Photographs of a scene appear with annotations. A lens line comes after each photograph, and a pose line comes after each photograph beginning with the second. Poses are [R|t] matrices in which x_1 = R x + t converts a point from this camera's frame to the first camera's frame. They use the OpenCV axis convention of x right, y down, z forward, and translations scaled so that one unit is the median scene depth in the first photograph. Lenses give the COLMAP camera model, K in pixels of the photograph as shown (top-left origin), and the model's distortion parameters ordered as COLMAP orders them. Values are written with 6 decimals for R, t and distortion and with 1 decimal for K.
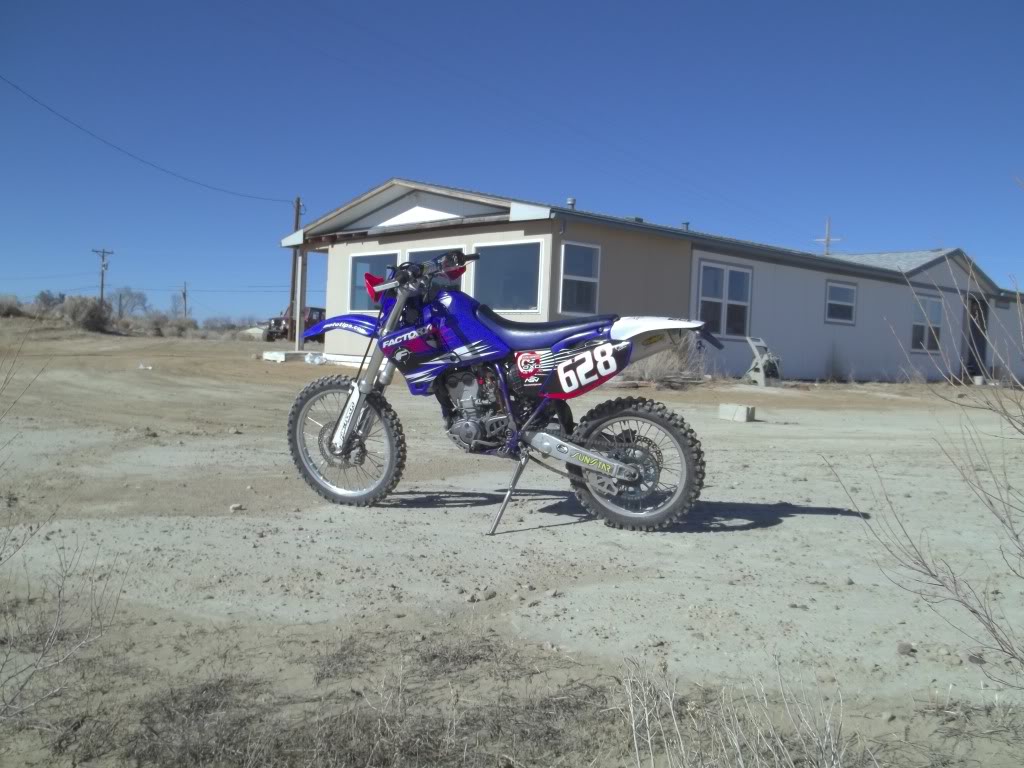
lens RADIAL K [[1010.0, 0, 517.5], [0, 1010.0, 383.4], [0, 0, 1]] dist [-0.096626, 0.158003]
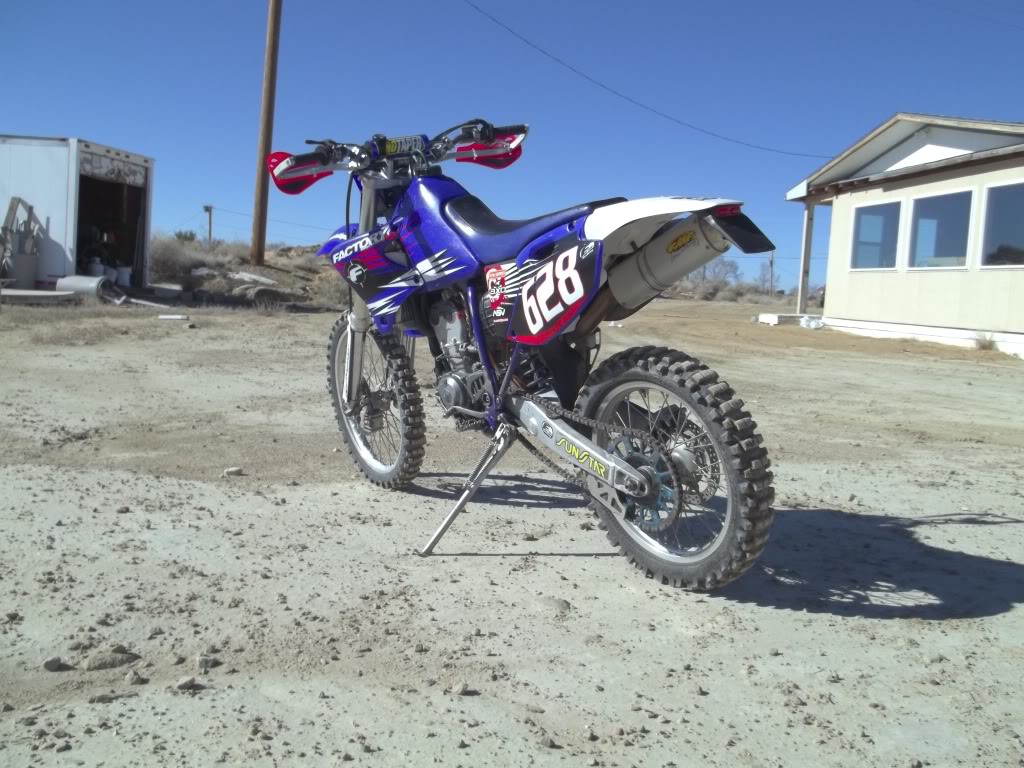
lens RADIAL K [[1010.0, 0, 517.5], [0, 1010.0, 383.4], [0, 0, 1]] dist [-0.096626, 0.158003]
pose [[0.837123, 0.056192, -0.544121, 0.347658], [-0.039654, 0.998327, 0.042091, 0.012839], [0.545575, -0.013659, 0.837951, 0.482618]]
